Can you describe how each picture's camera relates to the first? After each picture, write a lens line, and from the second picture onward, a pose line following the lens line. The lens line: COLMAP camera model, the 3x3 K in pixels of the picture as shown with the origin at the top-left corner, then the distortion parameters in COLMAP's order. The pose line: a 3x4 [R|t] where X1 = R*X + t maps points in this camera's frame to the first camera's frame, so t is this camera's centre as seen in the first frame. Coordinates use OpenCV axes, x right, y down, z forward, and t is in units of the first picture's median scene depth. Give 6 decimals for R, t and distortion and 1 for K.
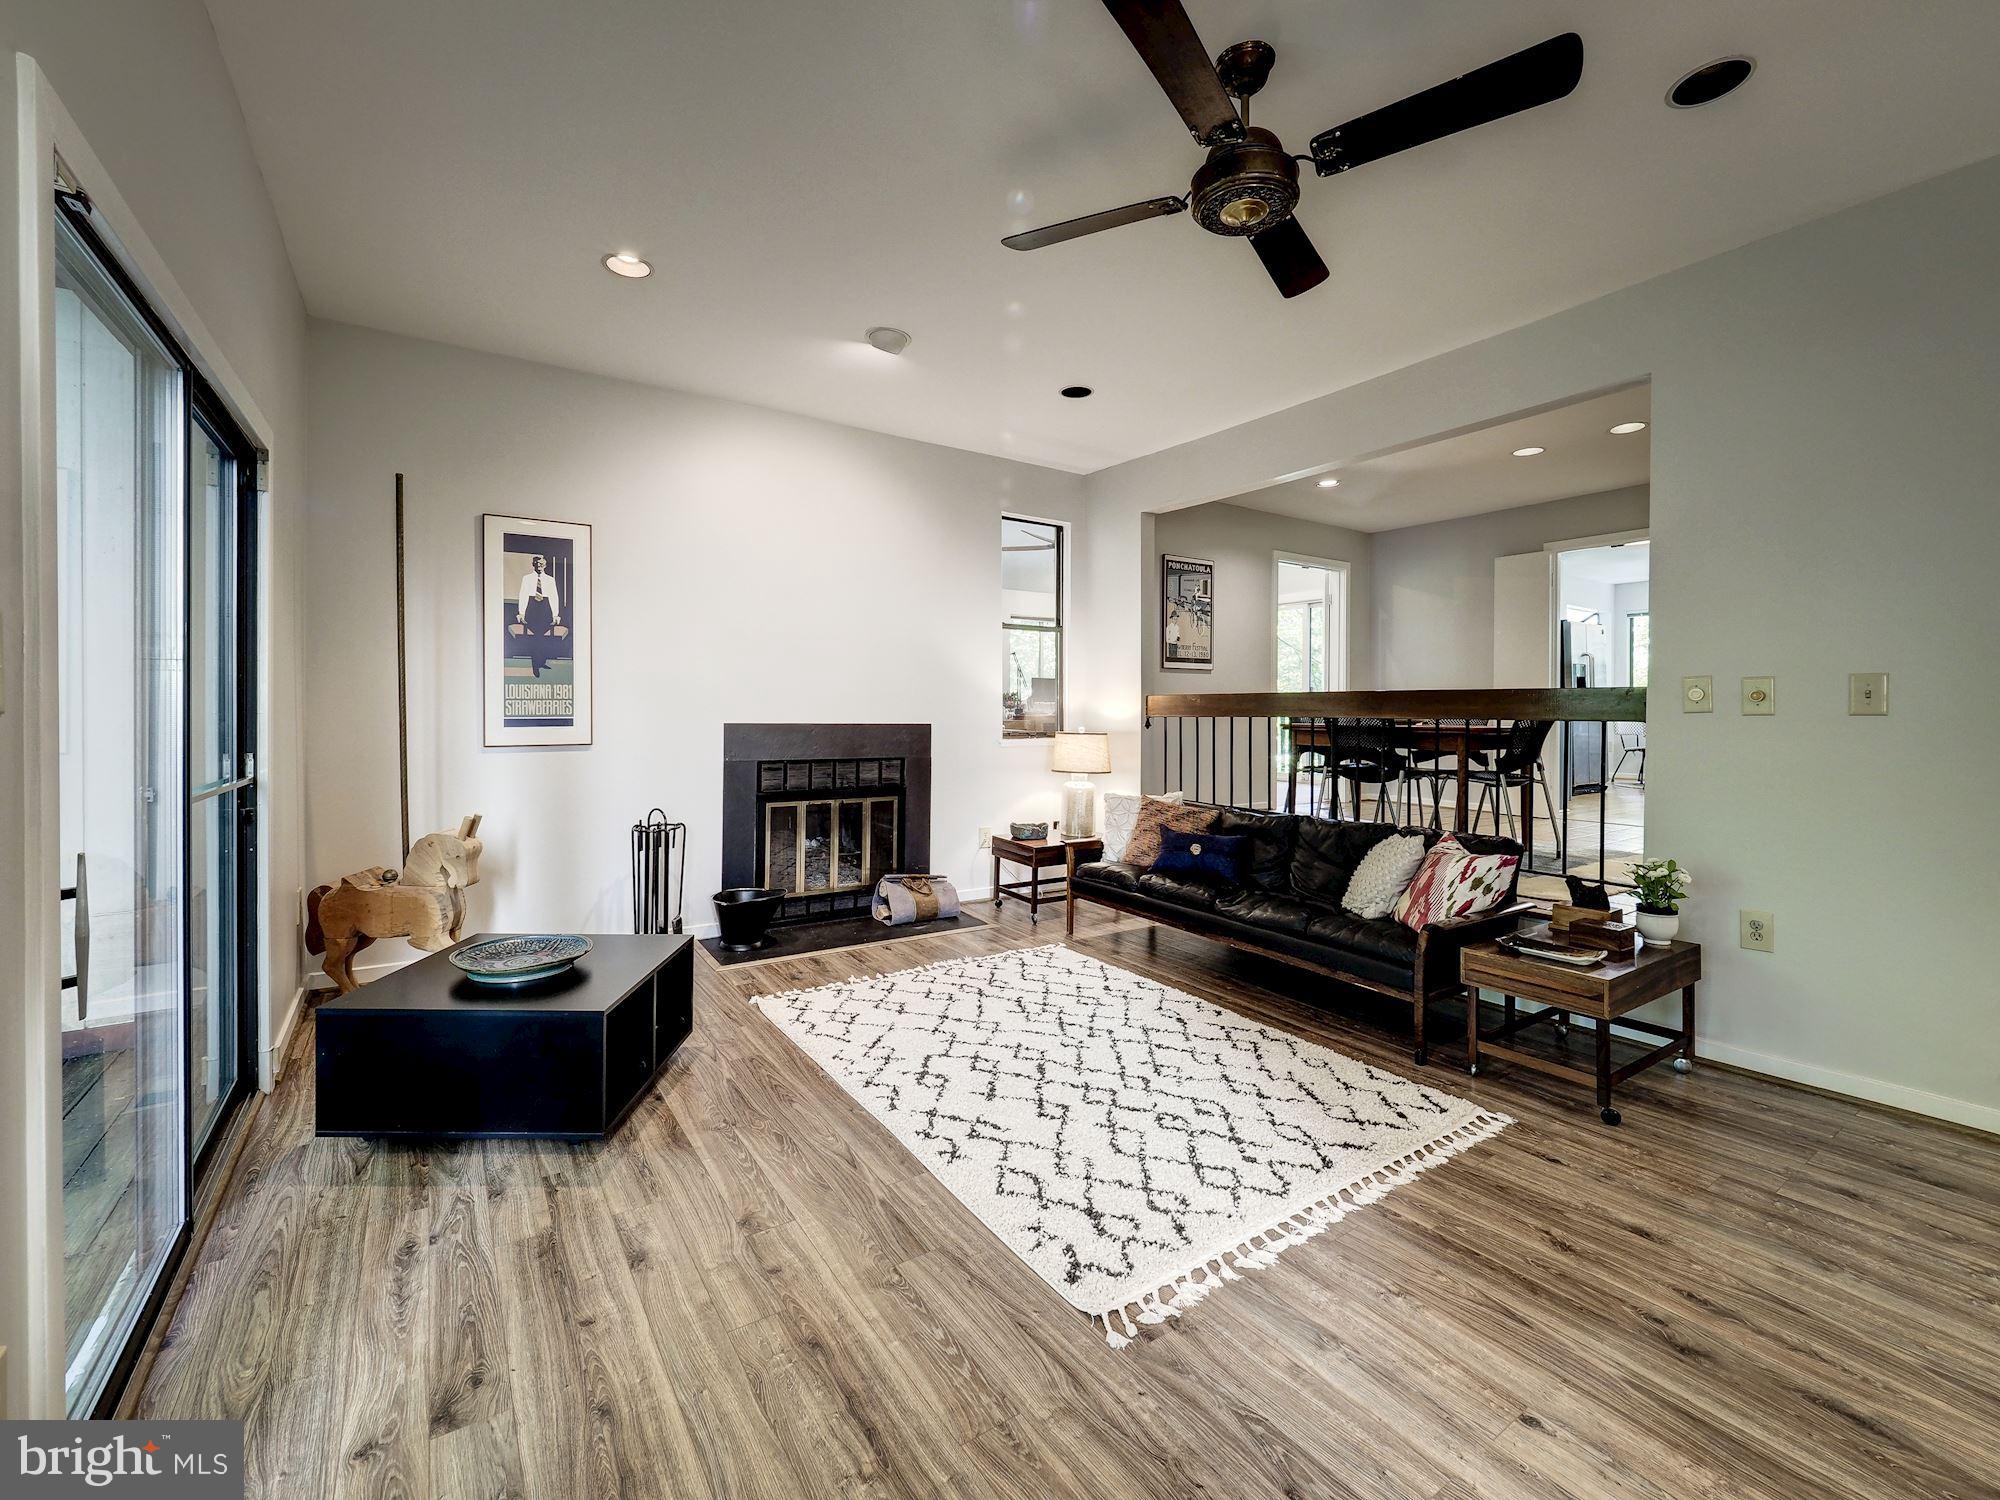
lens RADIAL K [[850.3, 0, 999.5], [0, 850.3, 737.5], [0, 0, 1]] dist [-0.002863, -0.002531]
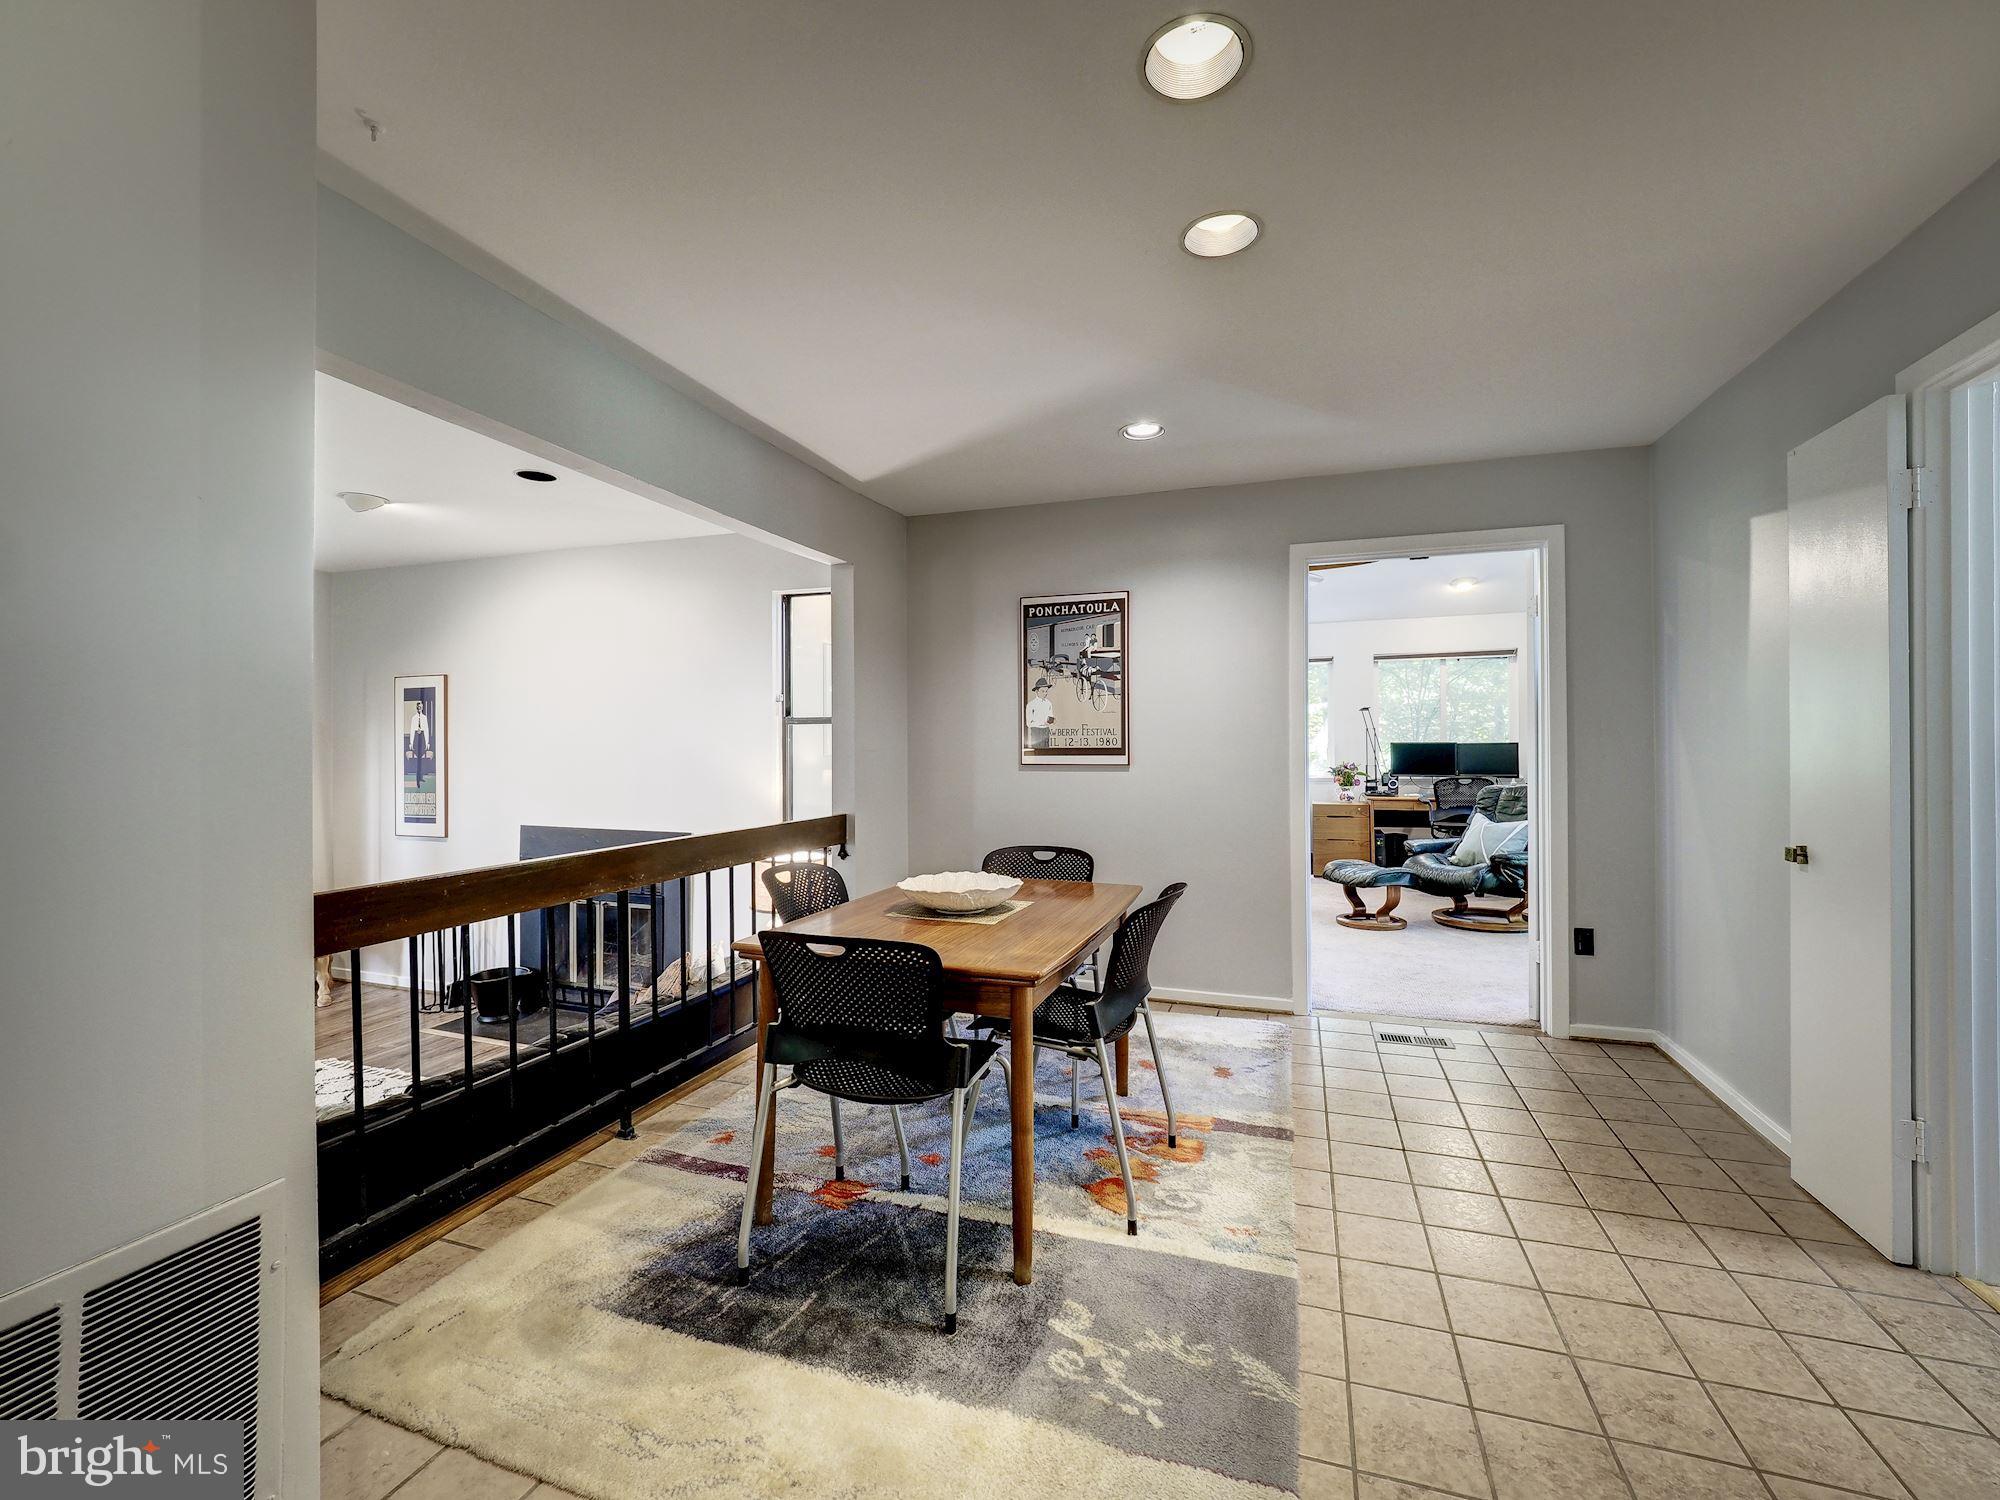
lens RADIAL K [[850.3, 0, 1025.4], [0, 850.3, 742.0], [0, 0, 1]] dist [-0.002863, -0.002531]
pose [[0.609576, -0.014626, -0.792593, 1.467958], [-0.024485, 0.999005, -0.037266, -0.150367], [0.792349, 0.042123, 0.608612, 1.186655]]
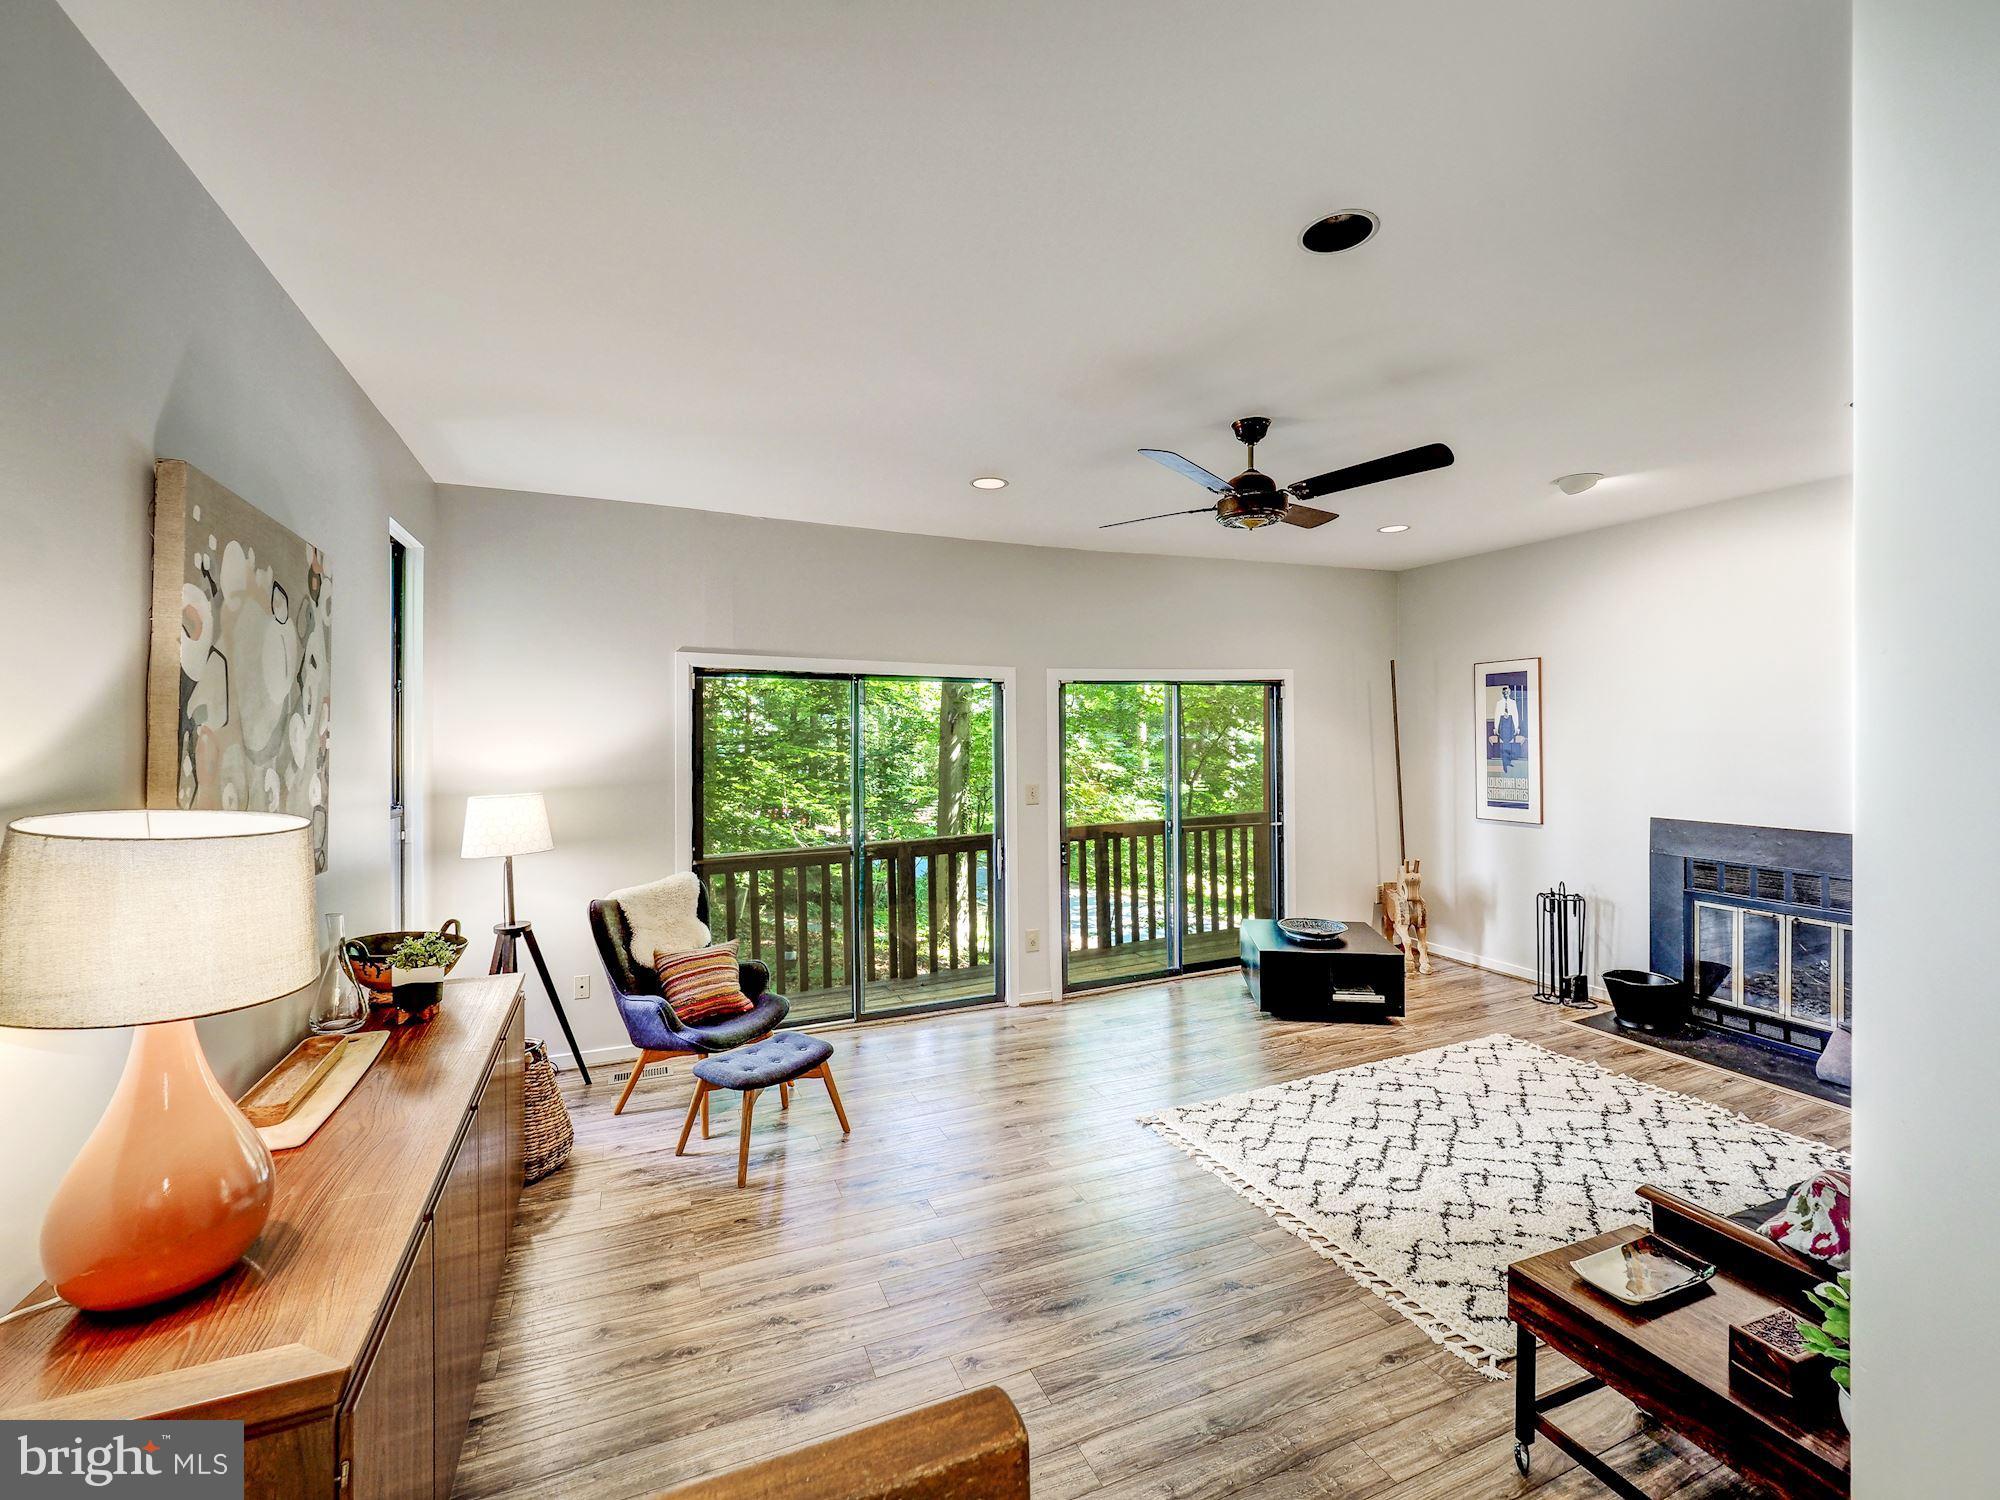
lens RADIAL K [[850.3, 0, 1004.1], [0, 850.3, 731.4], [0, 0, 1]] dist [-0.002863, -0.002531]
pose [[-0.186173, -0.012148, -0.982442, 1.259443], [-0.033448, 0.999422, -0.006020, -0.129834], [0.981948, 0.031740, -0.186471, 0.560496]]
